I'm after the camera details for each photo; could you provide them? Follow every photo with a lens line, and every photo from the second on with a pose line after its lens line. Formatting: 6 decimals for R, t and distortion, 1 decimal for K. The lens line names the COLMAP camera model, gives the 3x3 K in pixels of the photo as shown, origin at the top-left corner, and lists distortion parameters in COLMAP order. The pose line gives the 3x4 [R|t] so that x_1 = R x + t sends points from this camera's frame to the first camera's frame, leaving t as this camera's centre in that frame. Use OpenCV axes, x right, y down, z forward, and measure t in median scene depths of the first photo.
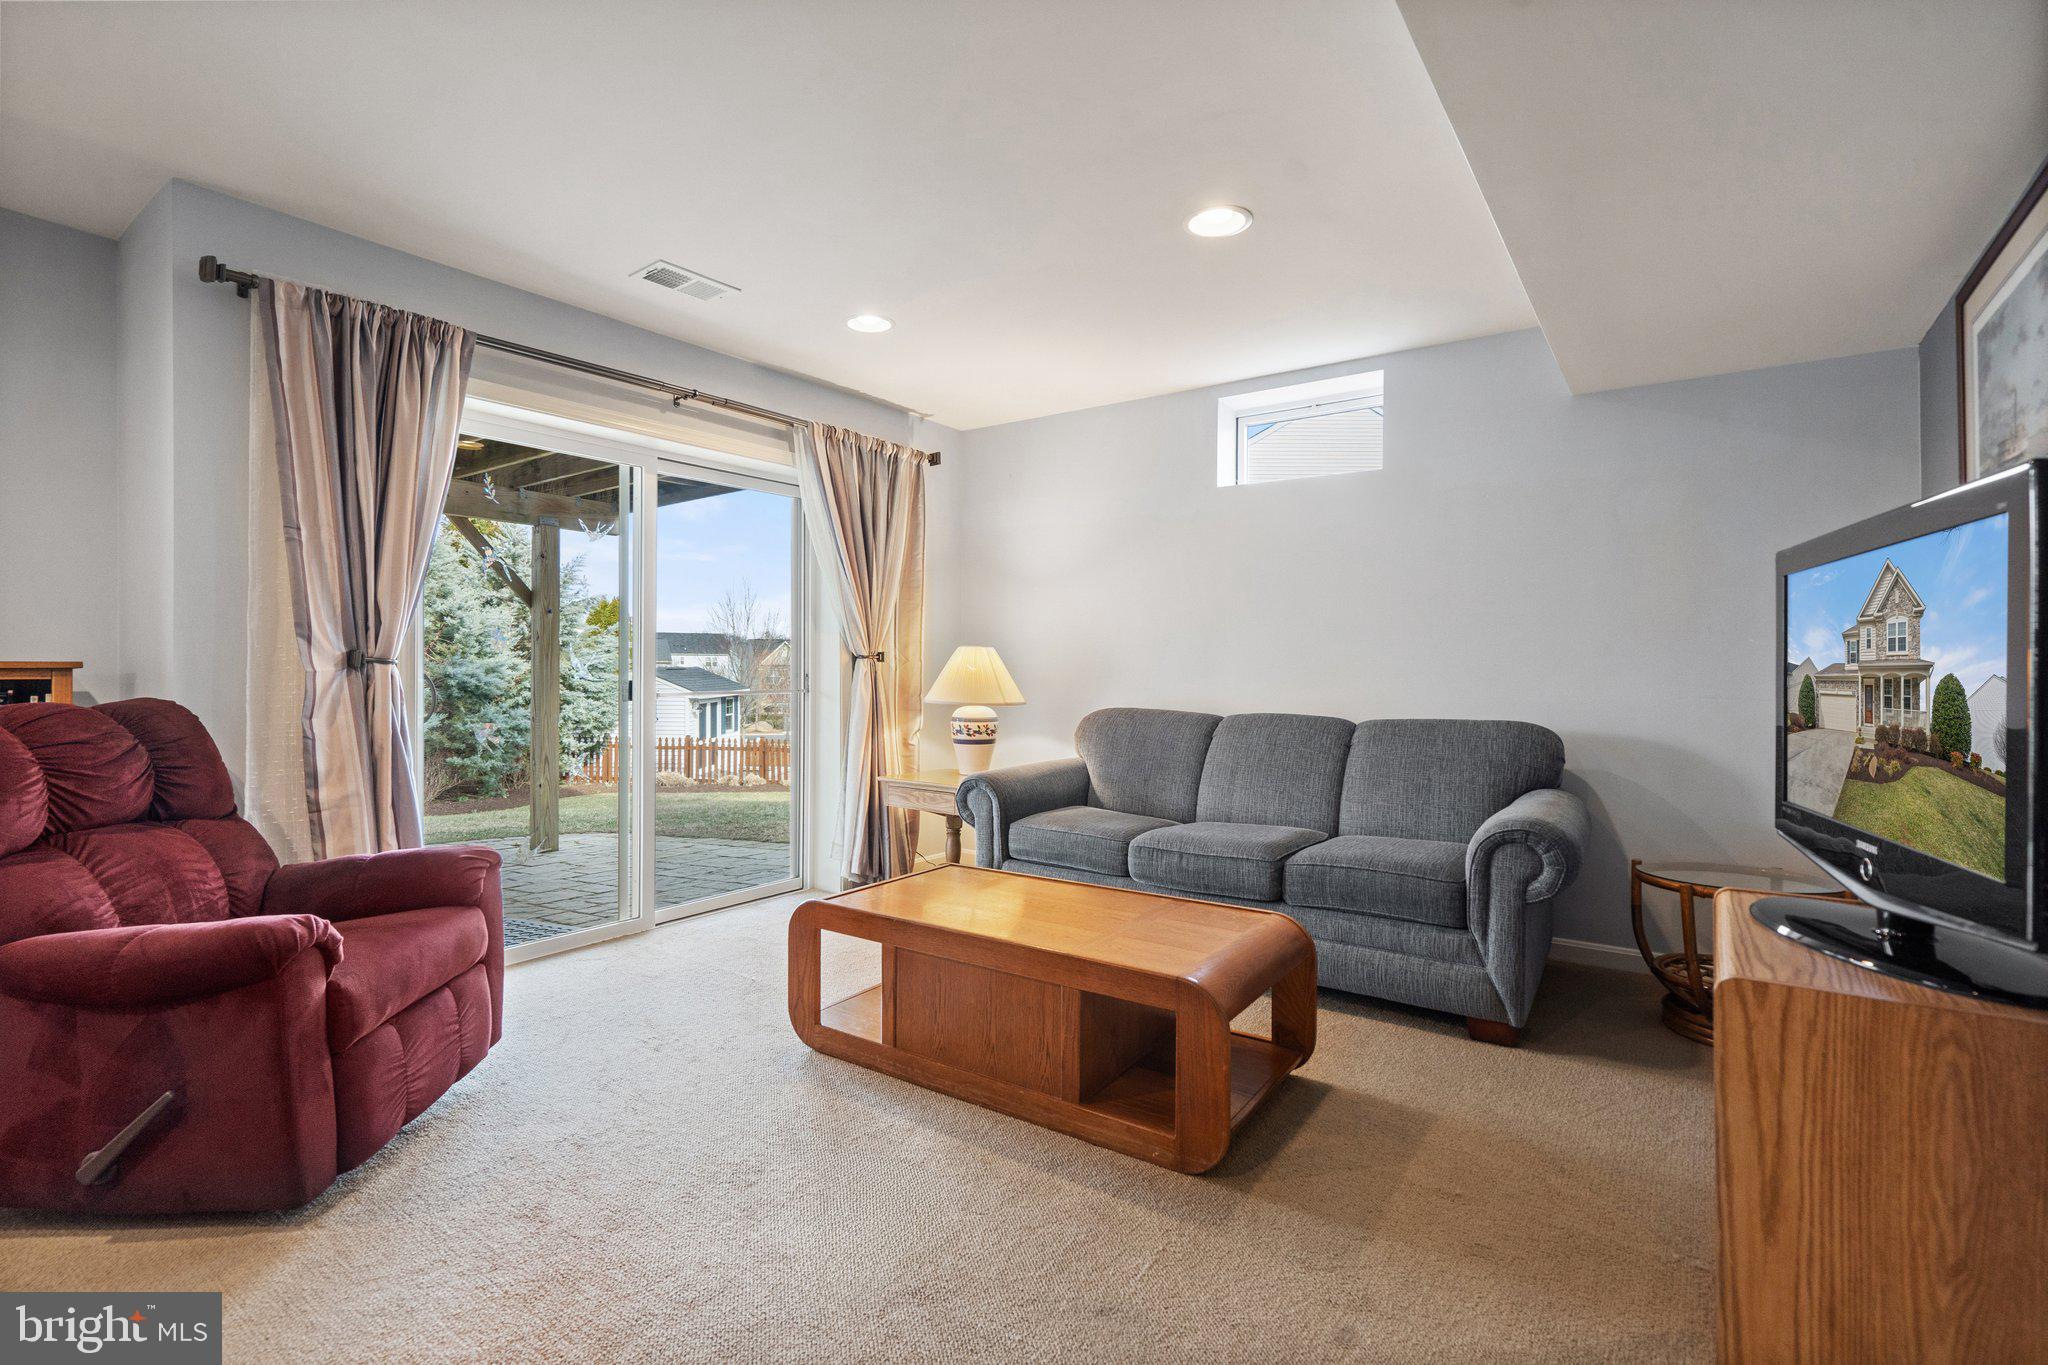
lens RADIAL K [[952.8, 0, 1024.0], [0, 952.8, 682.5], [0, 0, 1]] dist [-0.000419, 0.000122]
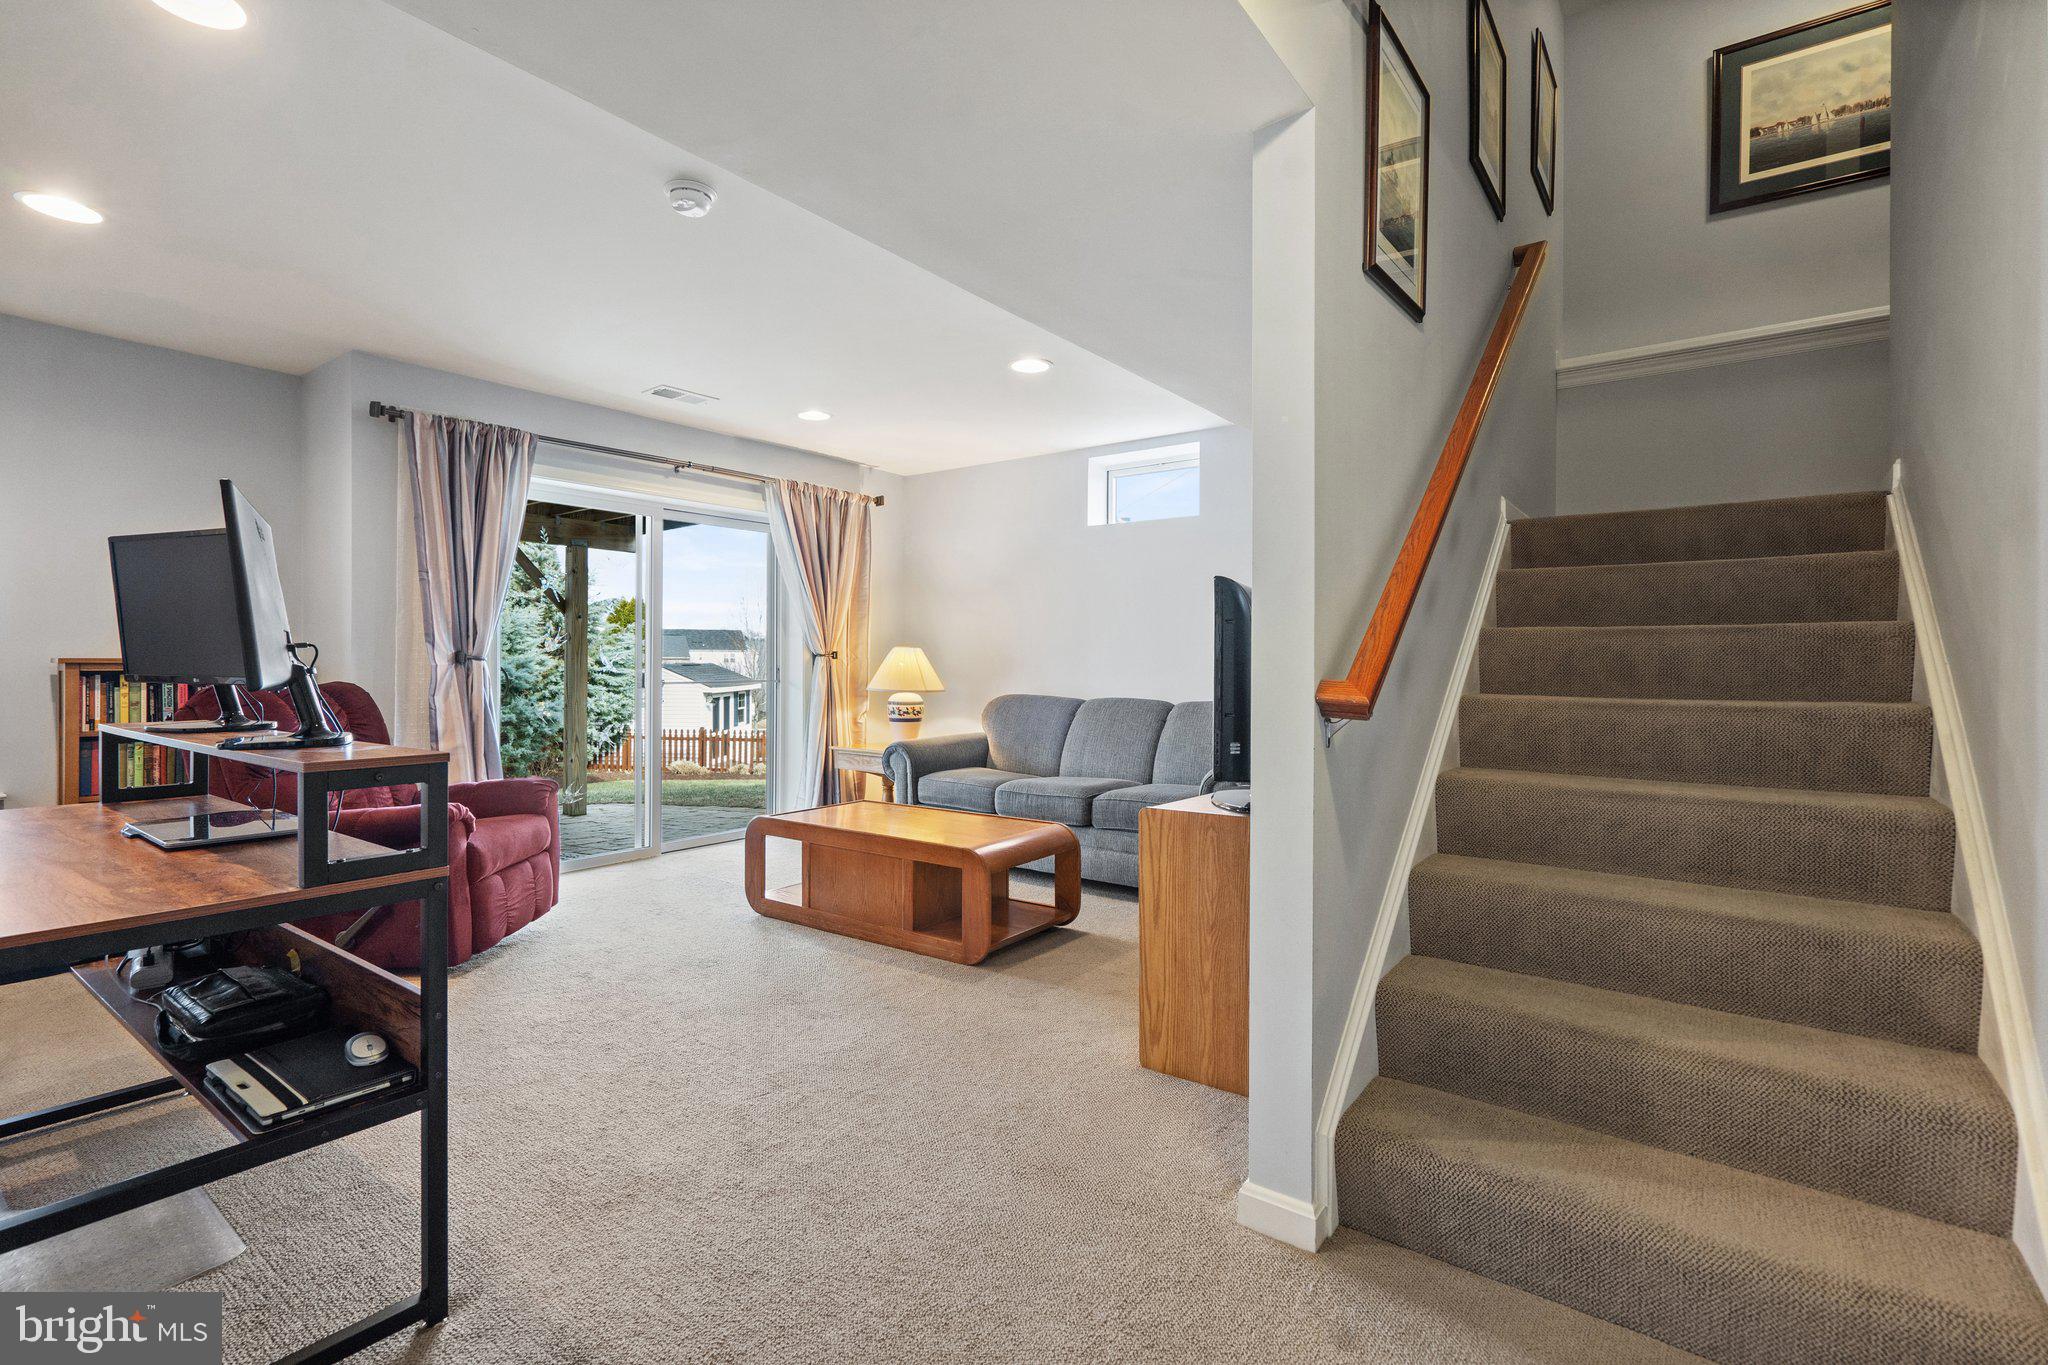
lens RADIAL K [[949.8, 0, 1016.8], [0, 949.8, 677.6], [0, 0, 1]] dist [0.000378, 0.000026]
pose [[0.999737, 0.001121, -0.022905, 0.133022], [-0.001149, 0.999999, -0.001206, 0.005406], [0.022904, 0.001232, 0.999737, -0.303044]]
